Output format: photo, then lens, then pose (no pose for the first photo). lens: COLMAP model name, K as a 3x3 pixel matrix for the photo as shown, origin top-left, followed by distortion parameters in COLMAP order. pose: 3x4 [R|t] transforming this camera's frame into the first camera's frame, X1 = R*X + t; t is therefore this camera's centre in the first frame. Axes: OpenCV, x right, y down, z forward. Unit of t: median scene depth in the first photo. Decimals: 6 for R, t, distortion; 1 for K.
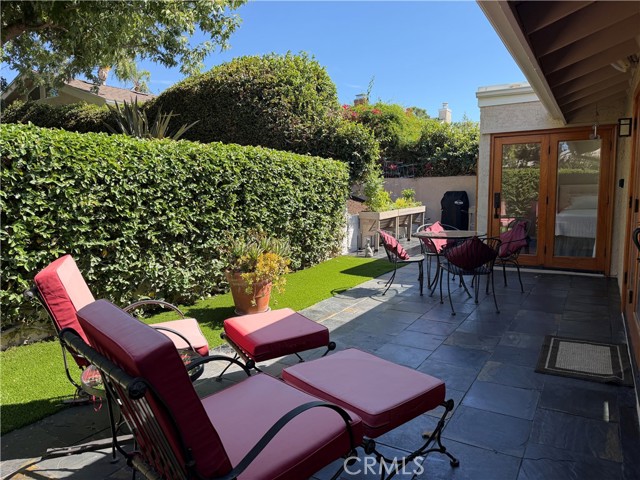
lens RADIAL K [[453.7, 0, 320.5], [0, 453.7, 242.0], [0, 0, 1]] dist [0.038716, -0.032791]
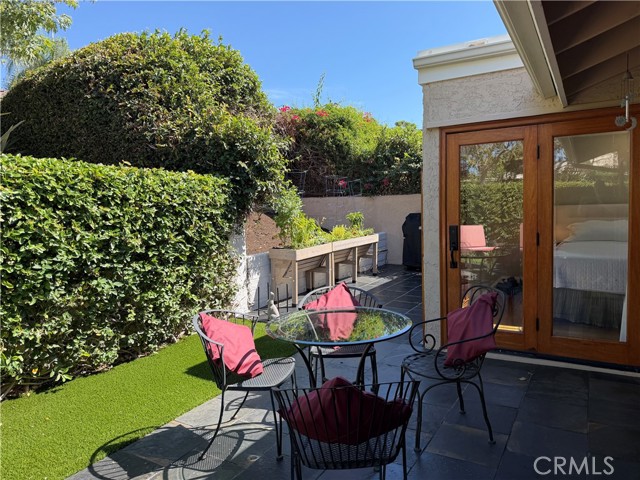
lens RADIAL K [[453.7, 0, 321.6], [0, 453.7, 238.6], [0, 0, 1]] dist [0.038716, -0.032791]
pose [[0.999753, -0.016735, 0.014620, 0.173590], [0.017328, 0.998992, -0.041415, -0.058395], [-0.013912, 0.041658, 0.999035, 0.346498]]
